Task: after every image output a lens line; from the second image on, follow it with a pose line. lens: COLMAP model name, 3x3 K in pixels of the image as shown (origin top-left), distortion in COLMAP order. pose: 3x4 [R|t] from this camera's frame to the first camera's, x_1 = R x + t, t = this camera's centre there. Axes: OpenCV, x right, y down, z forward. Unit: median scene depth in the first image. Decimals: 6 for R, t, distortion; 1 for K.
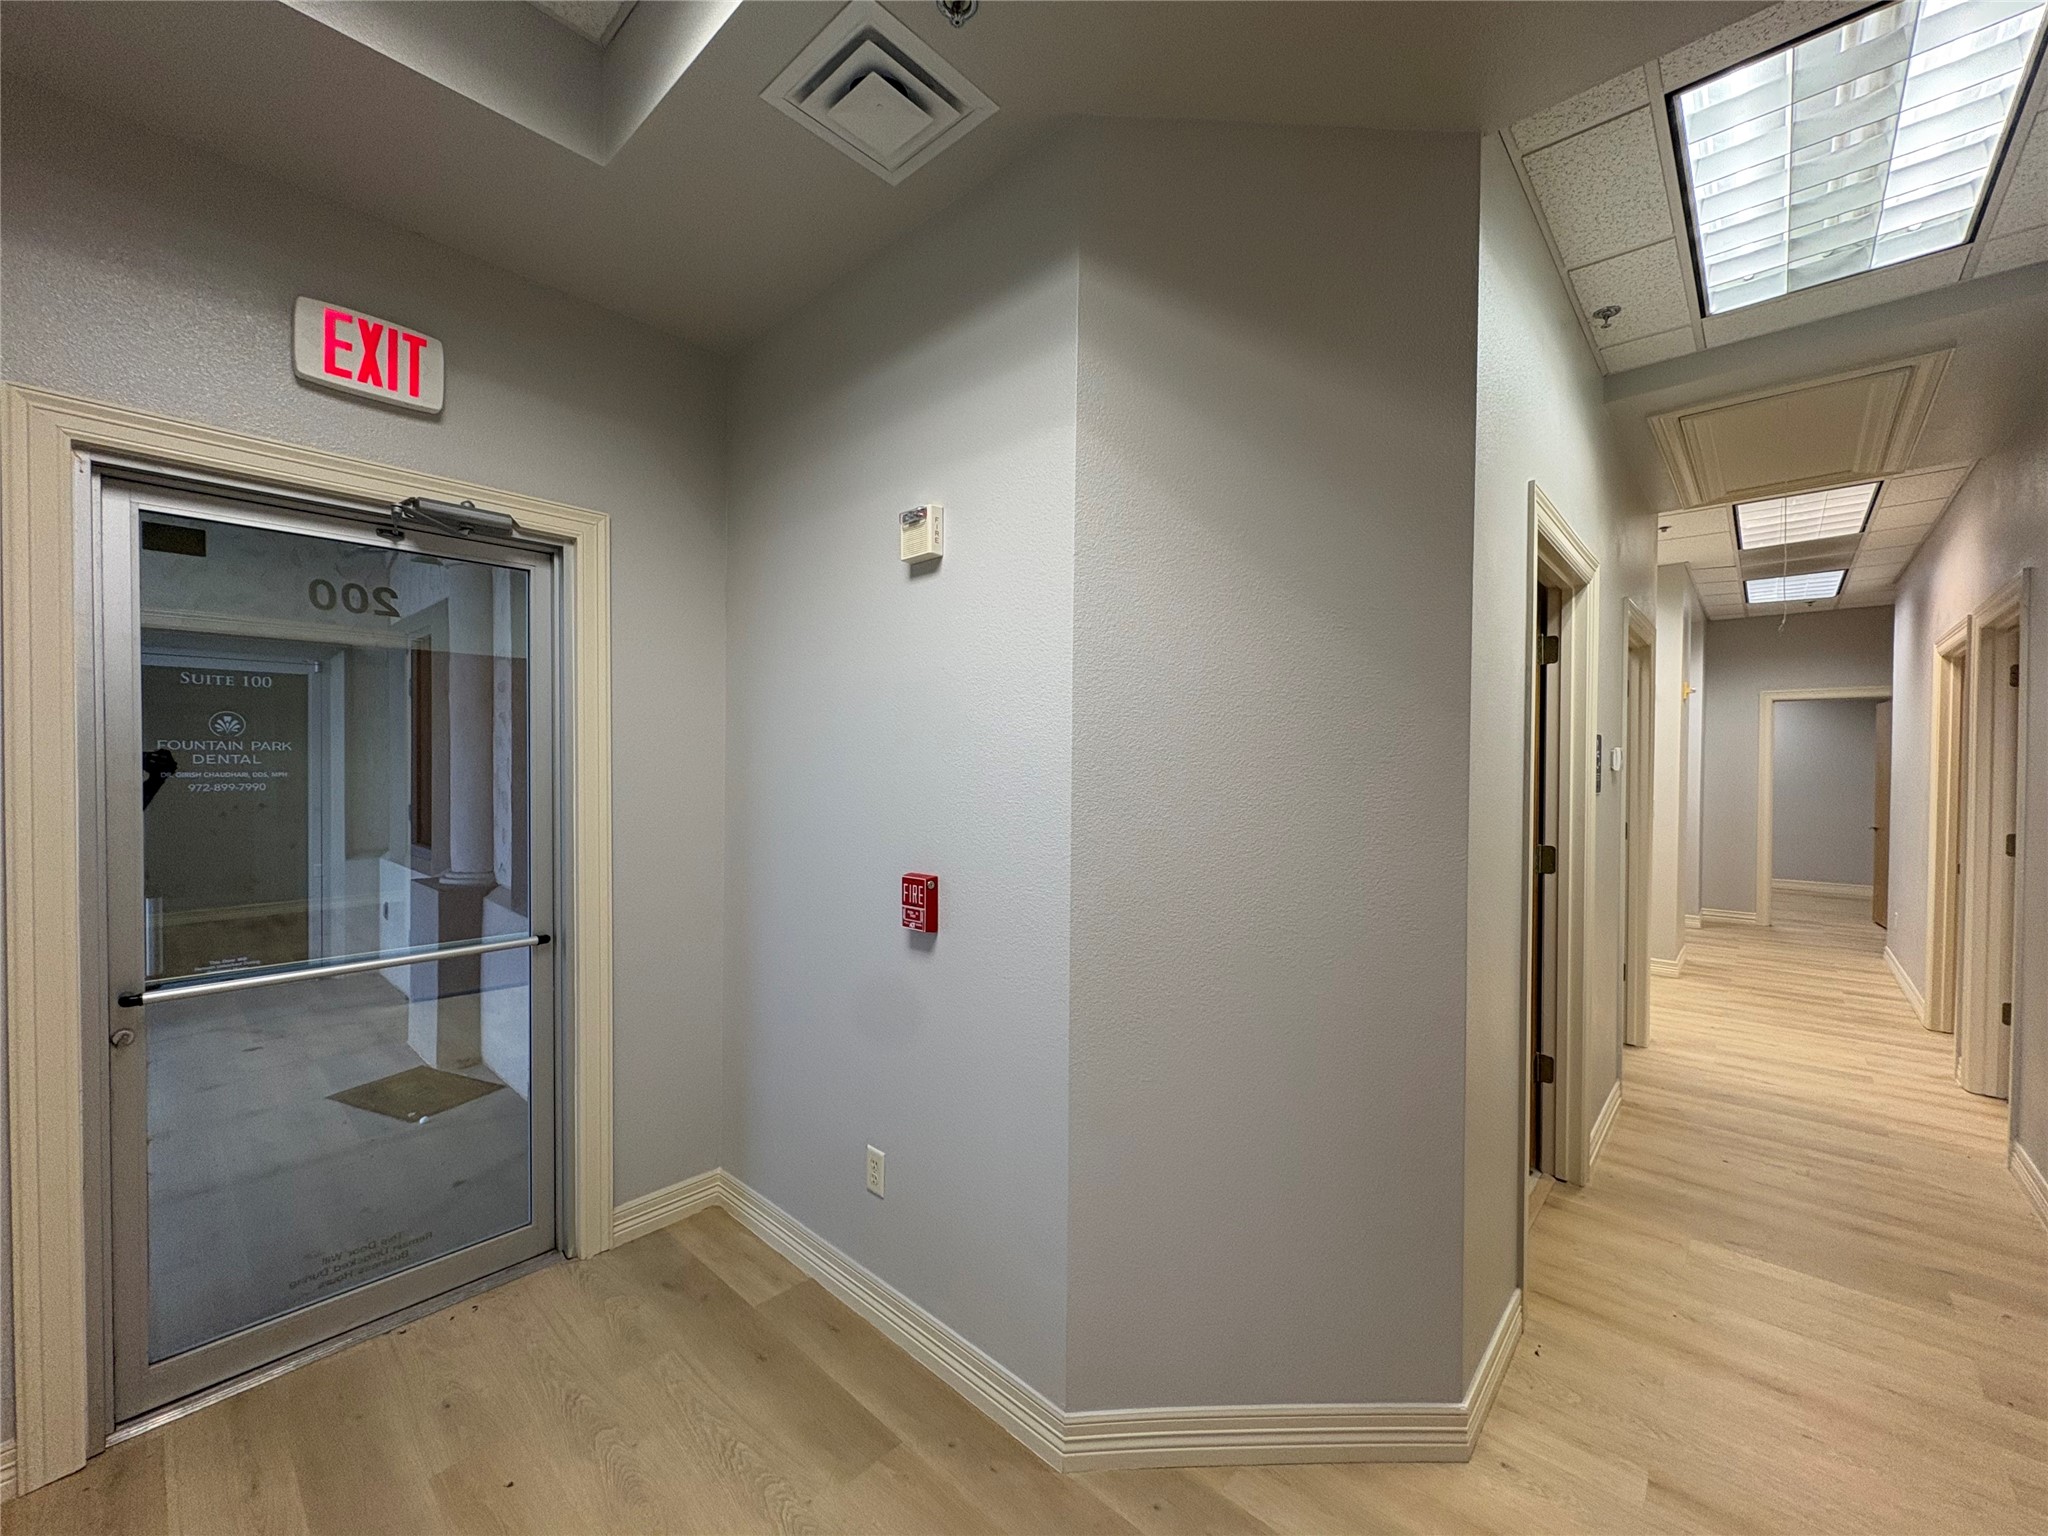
lens RADIAL K [[813.5, 0, 1026.8], [0, 813.5, 770.6], [0, 0, 1]] dist [0.000559, 0.000009]
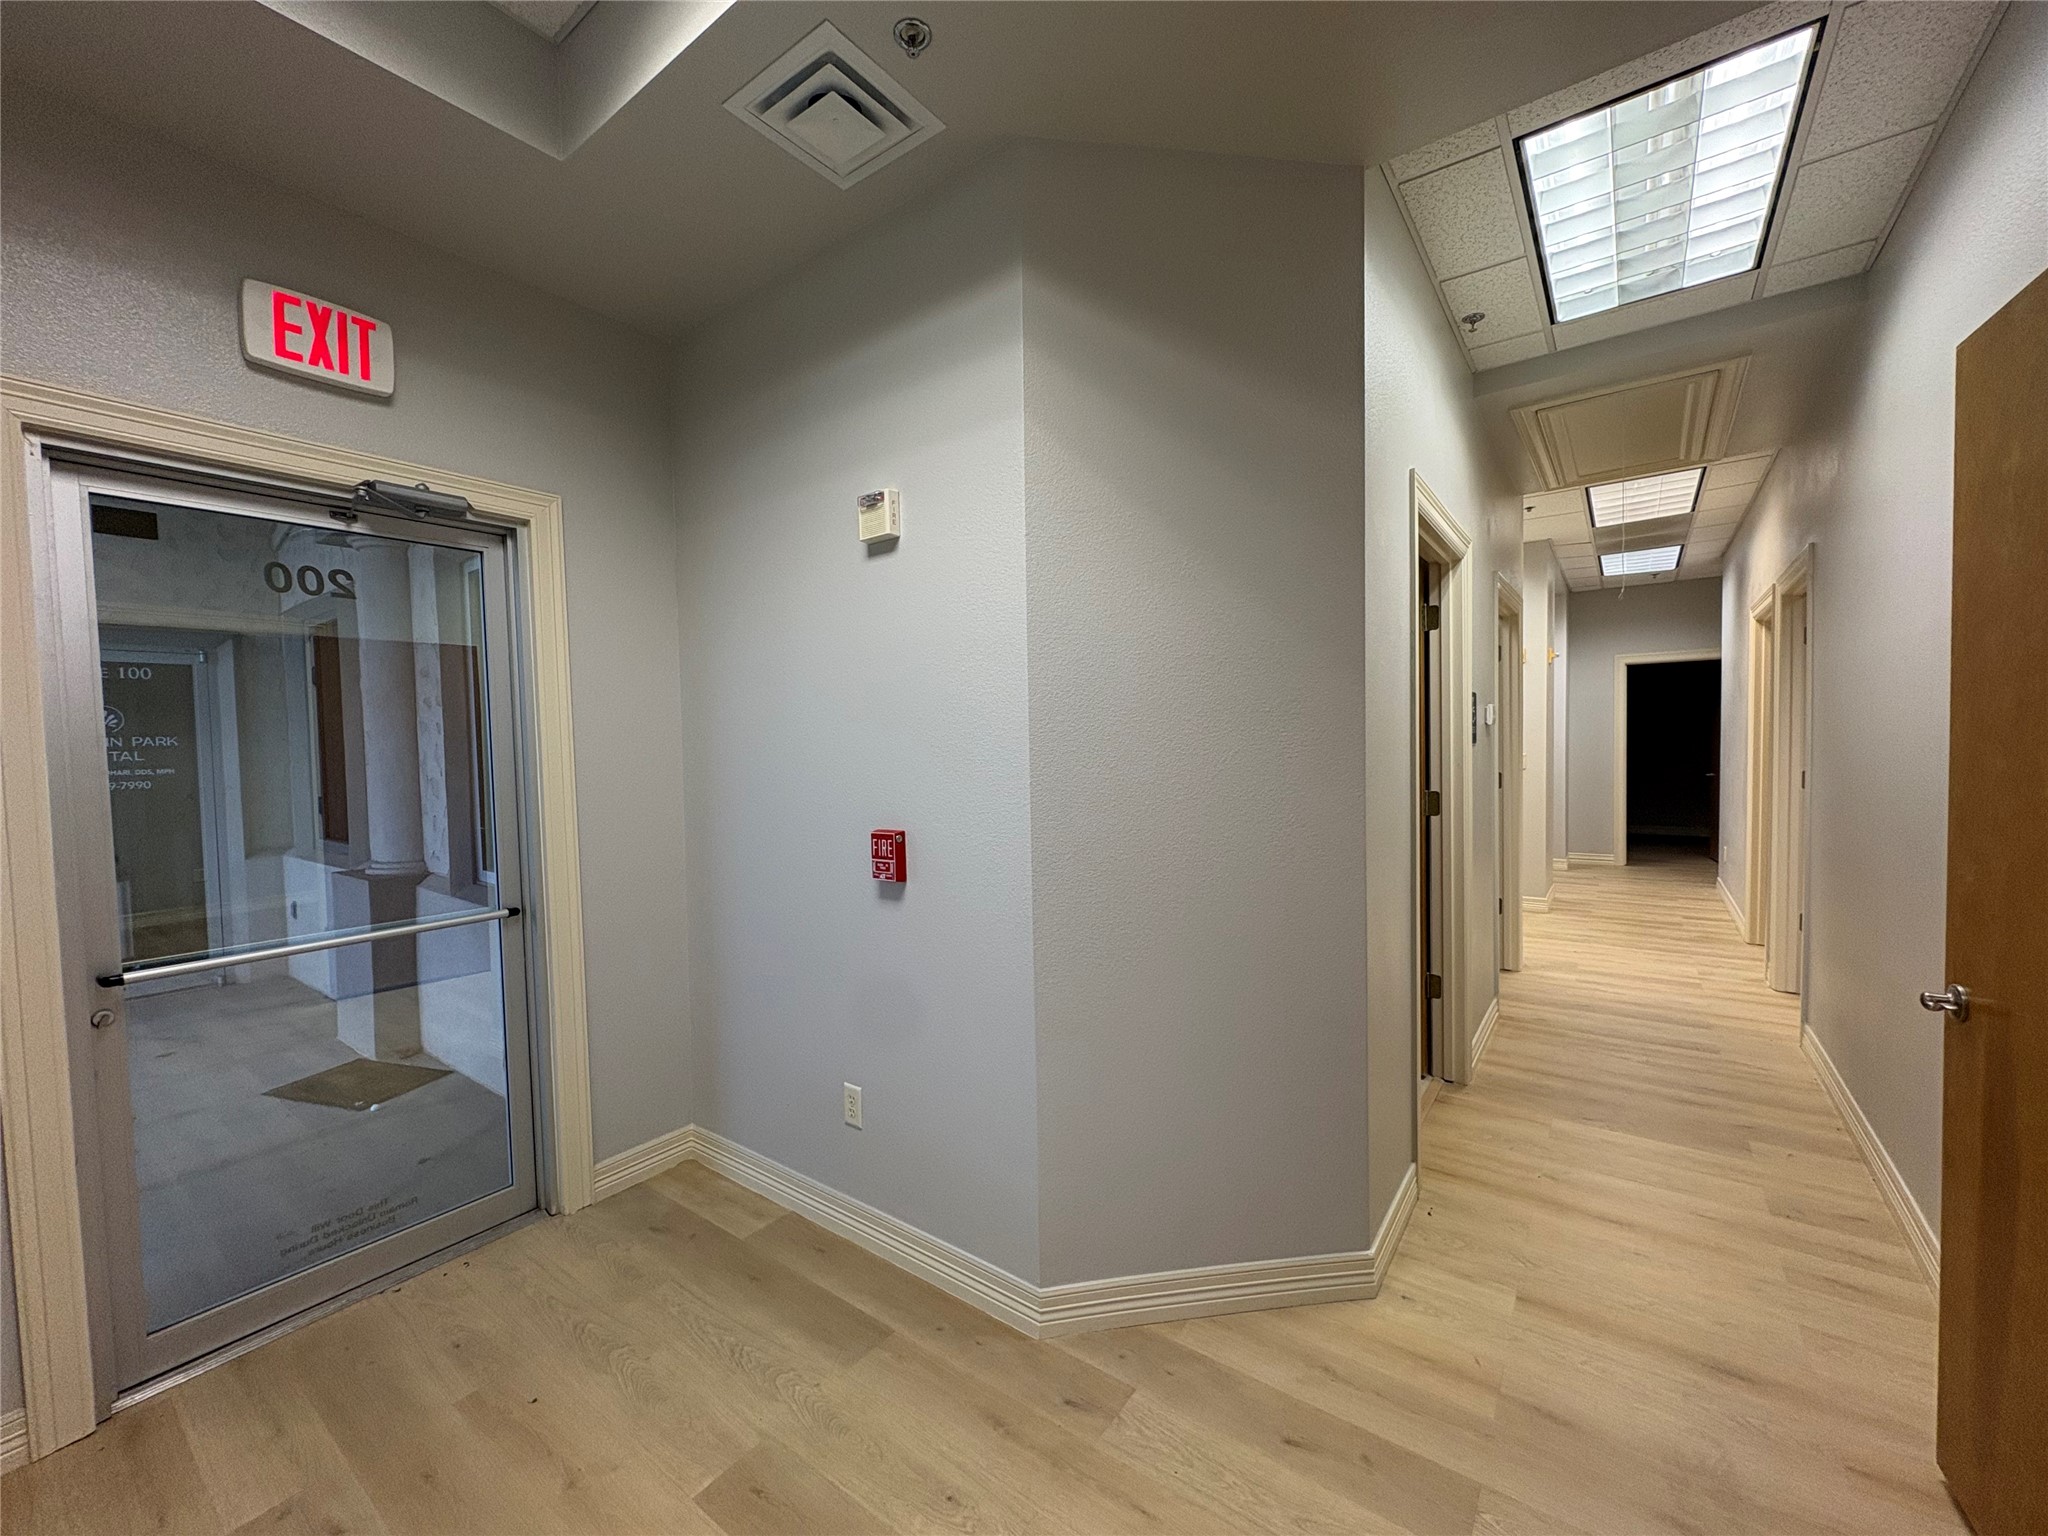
lens RADIAL K [[812.9, 0, 1025.1], [0, 812.9, 770.1], [0, 0, 1]] dist [-0.000006, 0.000411]
pose [[0.994535, -0.032296, 0.099279, -0.049439], [0.029921, 0.999232, 0.025320, 0.023072], [-0.100020, -0.022211, 0.994737, -0.093779]]
